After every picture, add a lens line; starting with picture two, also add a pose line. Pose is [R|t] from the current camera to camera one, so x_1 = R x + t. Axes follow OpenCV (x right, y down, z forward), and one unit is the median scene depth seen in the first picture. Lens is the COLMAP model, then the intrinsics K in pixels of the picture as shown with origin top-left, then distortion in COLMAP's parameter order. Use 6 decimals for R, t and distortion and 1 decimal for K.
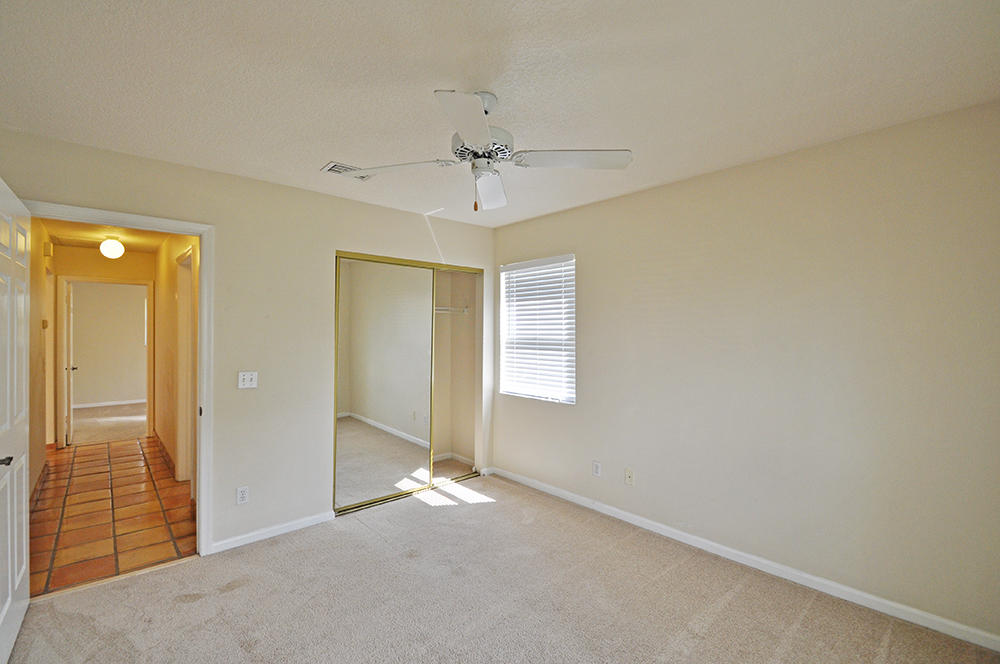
lens RADIAL K [[436.2, 0, 486.9], [0, 436.2, 330.9], [0, 0, 1]] dist [0.016702, -0.014508]
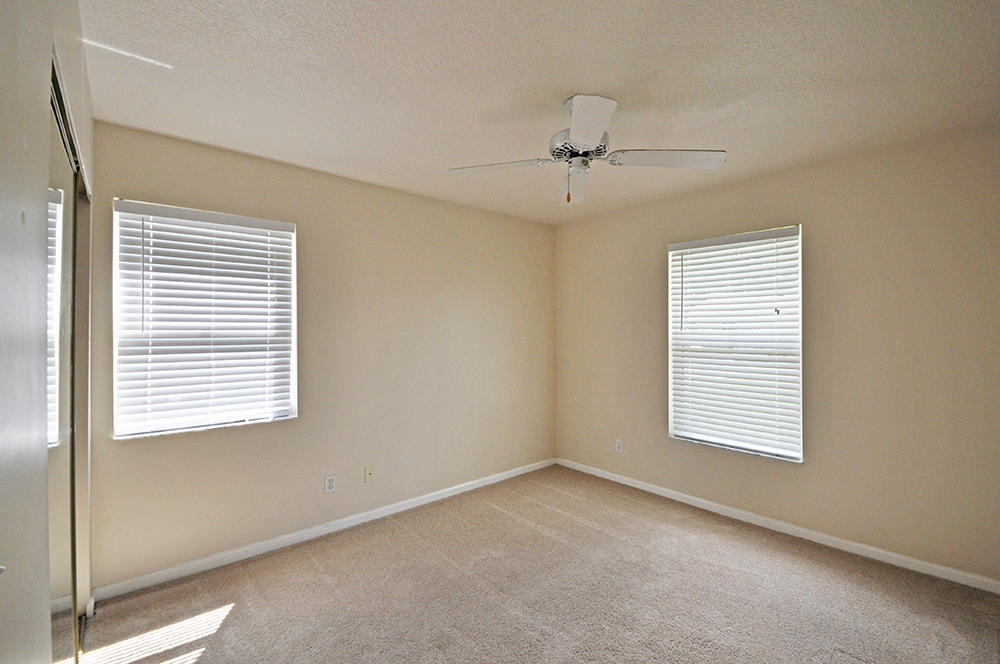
lens RADIAL K [[436.2, 0, 486.9], [0, 436.2, 330.9], [0, 0, 1]] dist [0.016702, -0.014508]
pose [[0.025946, -0.000090, 0.999663, -0.550616], [0.002194, 0.999998, 0.000033, 0.013628], [-0.999661, 0.002192, 0.025946, 0.611801]]
